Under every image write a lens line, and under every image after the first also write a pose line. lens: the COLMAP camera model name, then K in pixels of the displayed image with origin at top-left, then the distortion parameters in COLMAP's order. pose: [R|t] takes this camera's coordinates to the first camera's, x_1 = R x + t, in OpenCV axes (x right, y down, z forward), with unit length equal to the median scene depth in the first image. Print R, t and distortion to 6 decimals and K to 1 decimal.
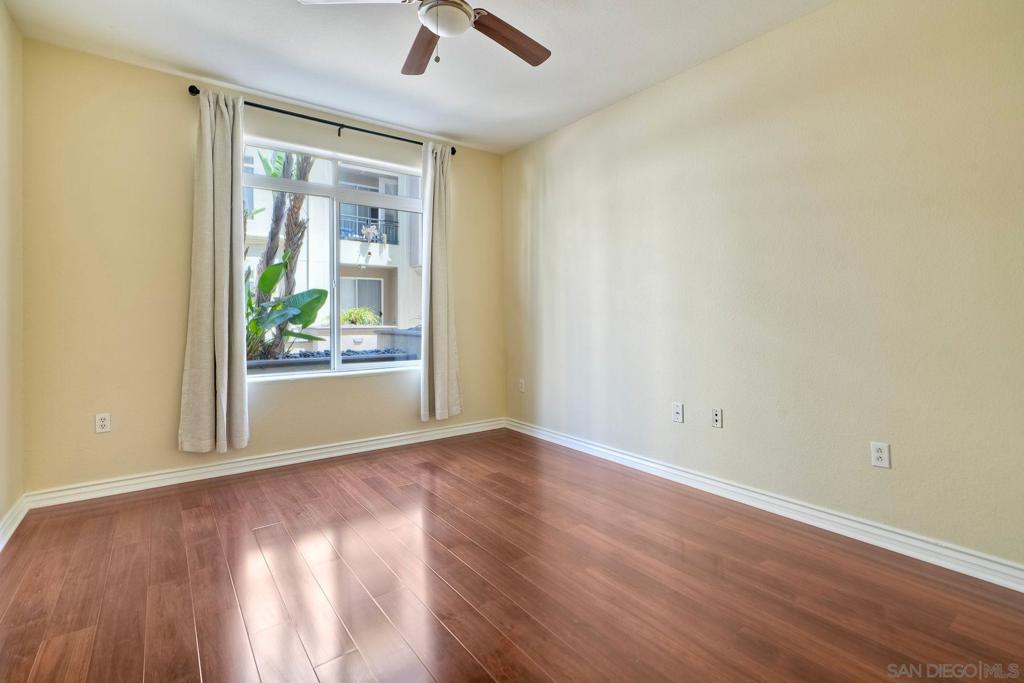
lens RADIAL K [[471.5, 0, 520.0], [0, 471.5, 323.2], [0, 0, 1]] dist [0.001997, 0.000261]
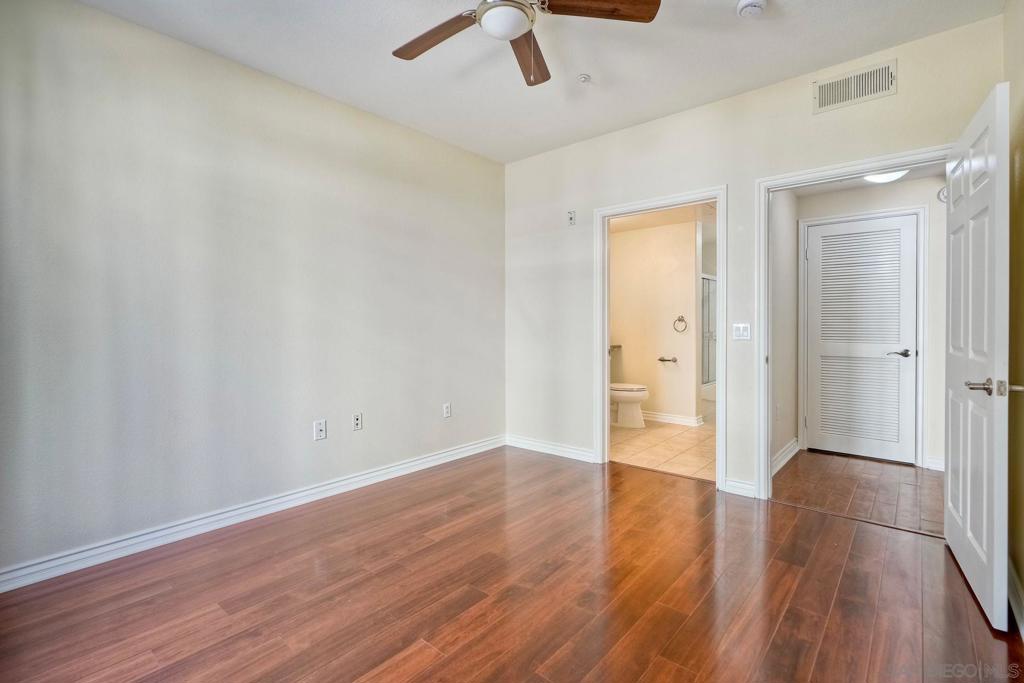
lens RADIAL K [[478.1, 0, 508.3], [0, 478.1, 337.0], [0, 0, 1]] dist [-0.002477, -0.000152]
pose [[-0.209502, -0.016536, 0.977668, -0.803772], [0.020966, 0.999551, 0.021399, -0.024514], [-0.977583, 0.024981, -0.209062, 0.881246]]
